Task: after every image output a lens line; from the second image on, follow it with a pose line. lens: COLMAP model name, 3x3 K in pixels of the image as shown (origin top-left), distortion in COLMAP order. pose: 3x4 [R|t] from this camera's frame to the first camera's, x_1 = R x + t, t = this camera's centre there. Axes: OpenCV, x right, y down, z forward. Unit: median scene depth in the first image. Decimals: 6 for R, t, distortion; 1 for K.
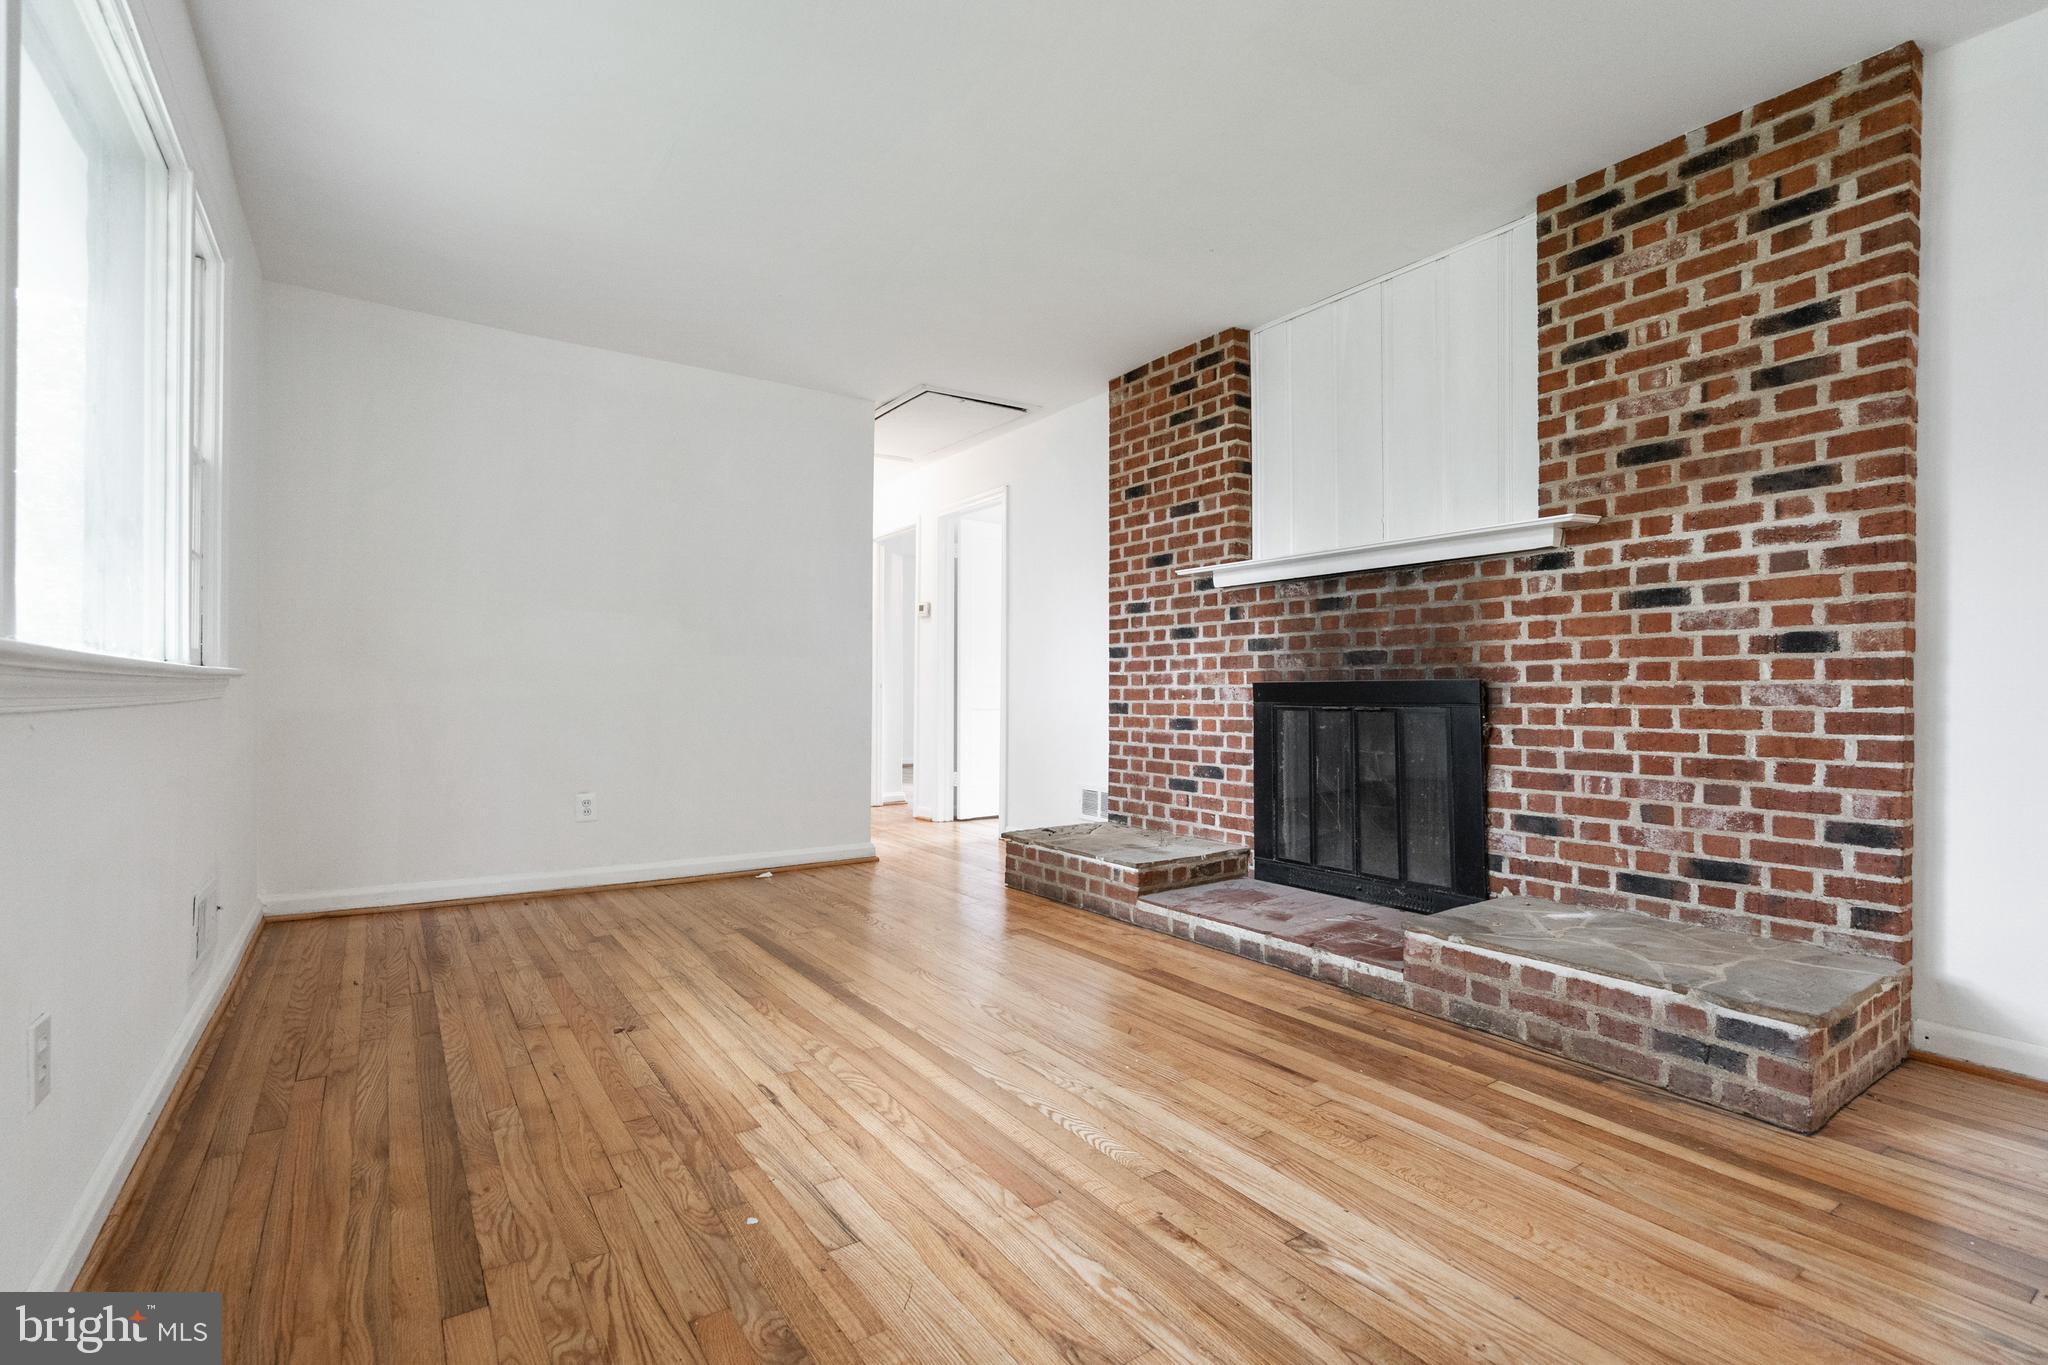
lens RADIAL K [[936.4, 0, 1013.2], [0, 936.4, 698.1], [0, 0, 1]] dist [-0.006882, 0.003277]
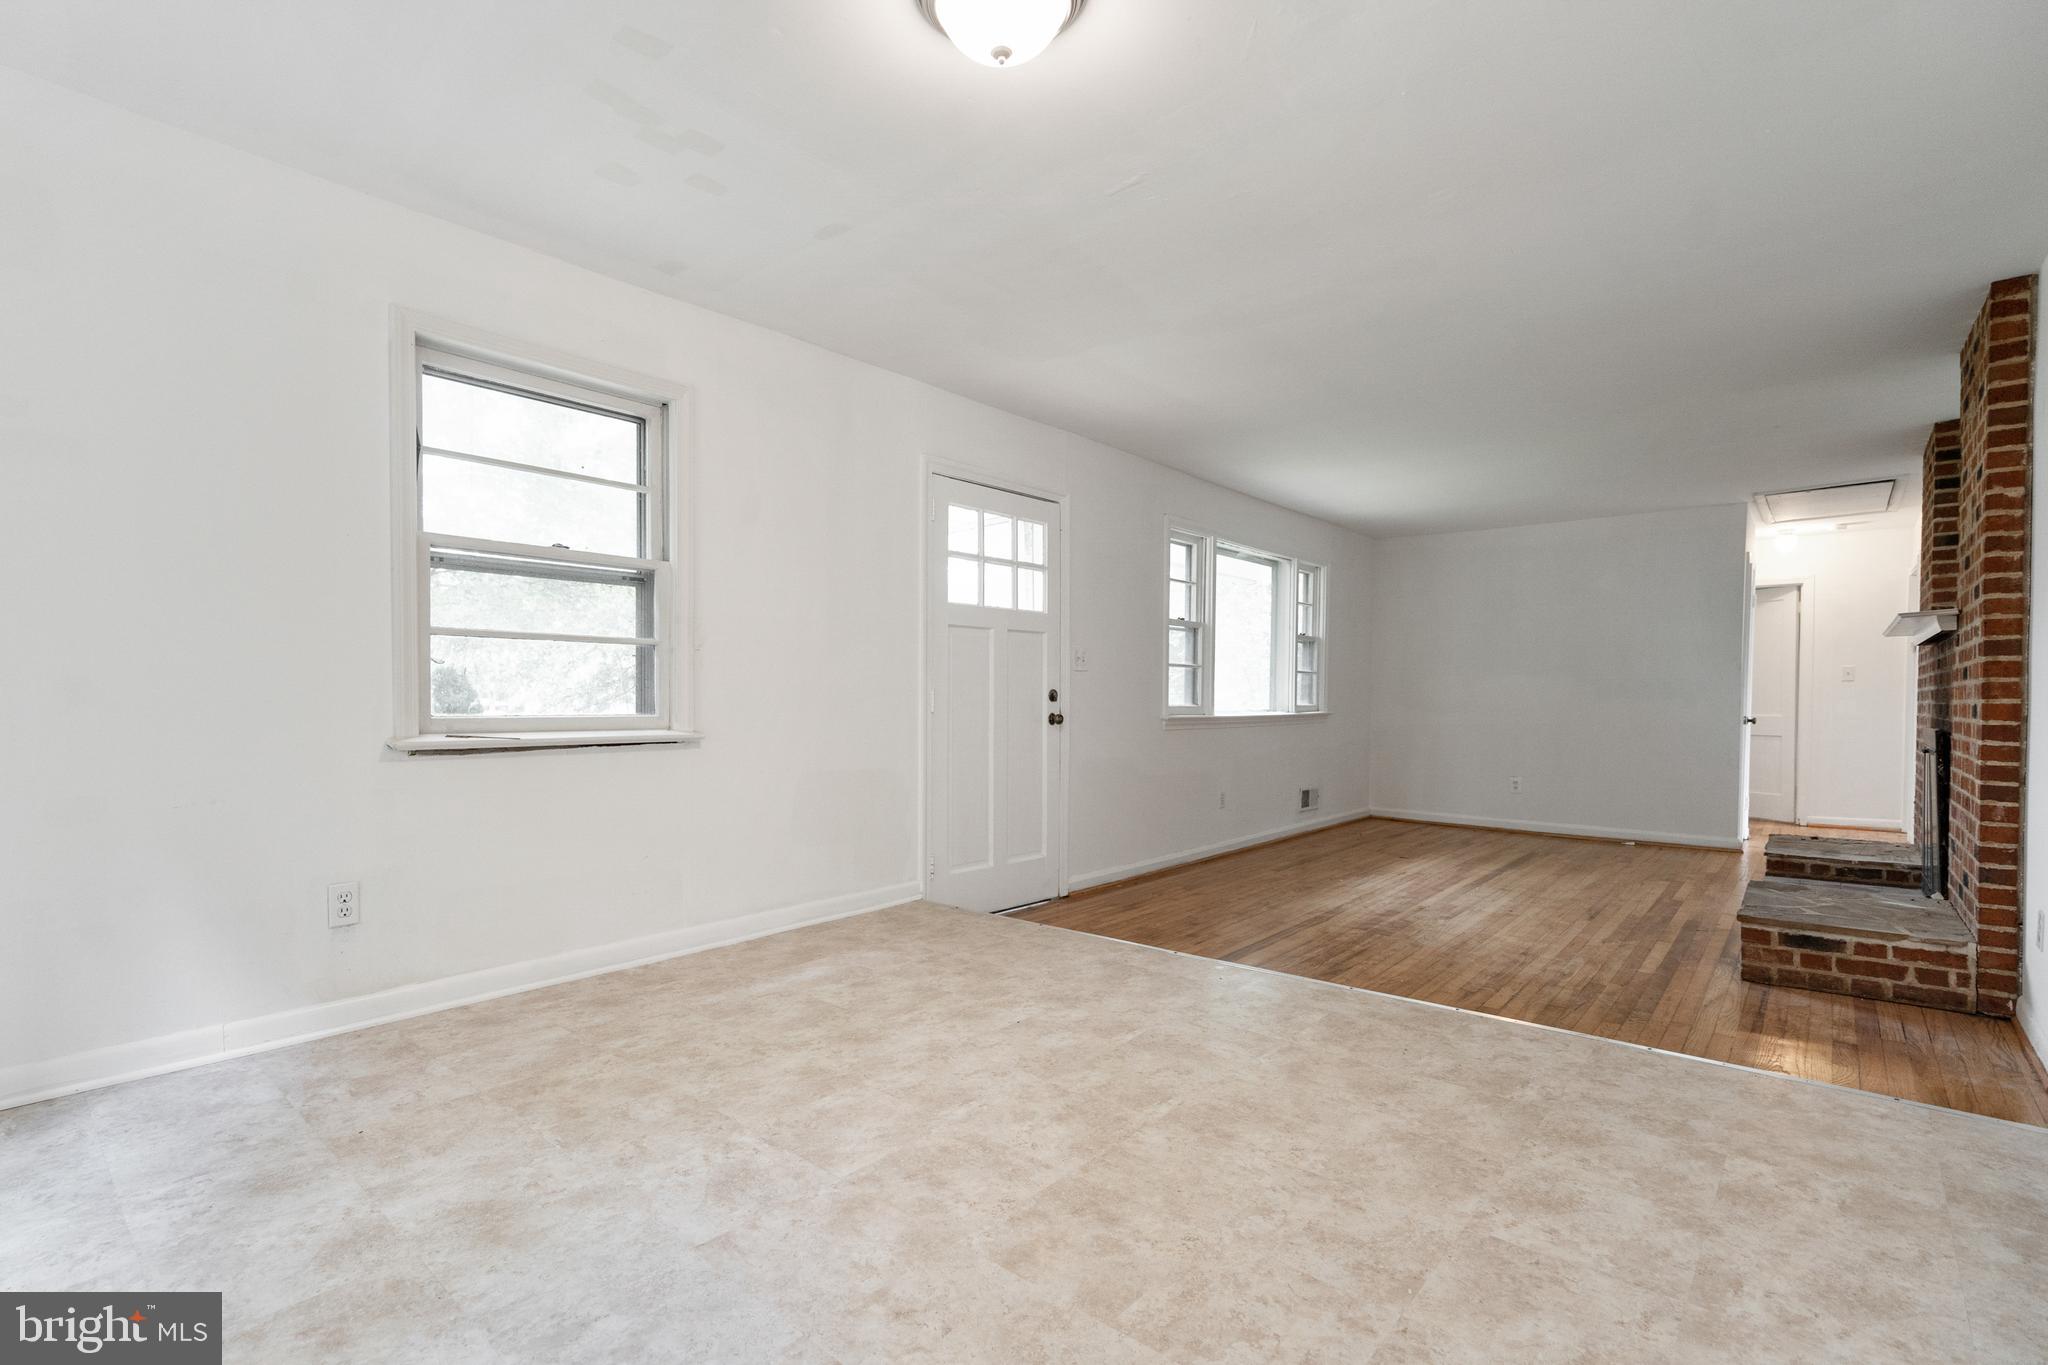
lens RADIAL K [[936.4, 0, 1010.8], [0, 936.4, 700.0], [0, 0, 1]] dist [-0.006882, 0.003277]
pose [[0.271217, -0.001521, -0.962517, 1.593502], [-0.008992, 0.999951, -0.004113, -0.051524], [0.962476, 0.009770, 0.271190, -0.653091]]
